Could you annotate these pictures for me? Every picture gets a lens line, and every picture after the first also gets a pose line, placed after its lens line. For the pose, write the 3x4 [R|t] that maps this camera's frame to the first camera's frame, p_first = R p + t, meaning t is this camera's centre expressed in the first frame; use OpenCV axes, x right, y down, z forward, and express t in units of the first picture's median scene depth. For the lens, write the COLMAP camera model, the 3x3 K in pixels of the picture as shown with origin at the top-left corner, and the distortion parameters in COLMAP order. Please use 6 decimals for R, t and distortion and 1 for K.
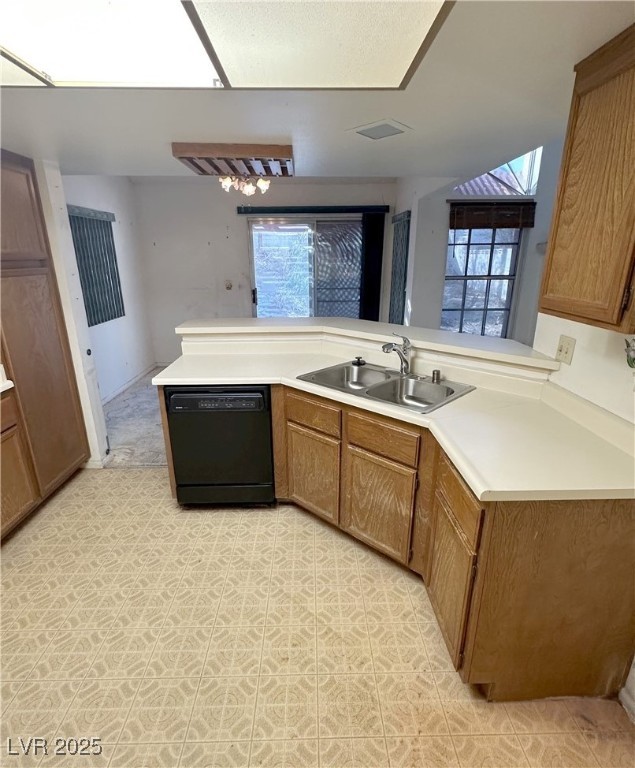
lens RADIAL K [[410.9, 0, 317.5], [0, 410.9, 384.0], [0, 0, 1]] dist [0.001985, 0.001140]
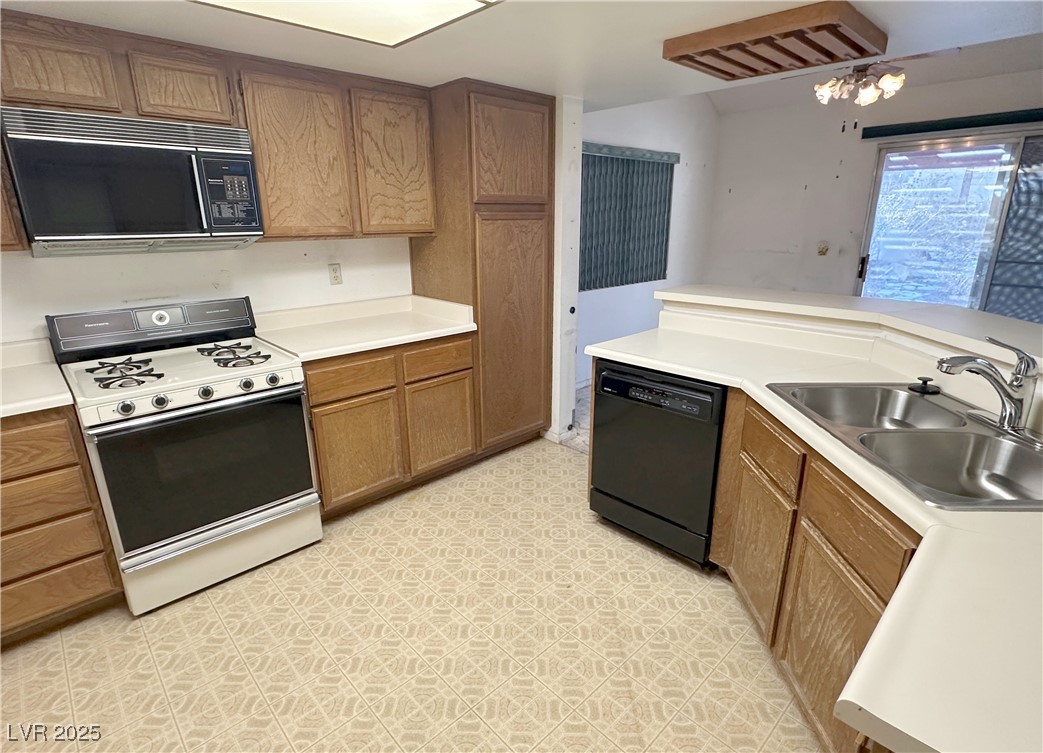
lens RADIAL K [[530.1, 0, 524.4], [0, 530.1, 370.6], [0, 0, 1]] dist [0.000692, 0.000978]
pose [[0.680884, 0.202758, -0.703766, 0.248833], [-0.214634, 0.973967, 0.072948, -0.015635], [0.700235, 0.101383, 0.706677, 0.182847]]
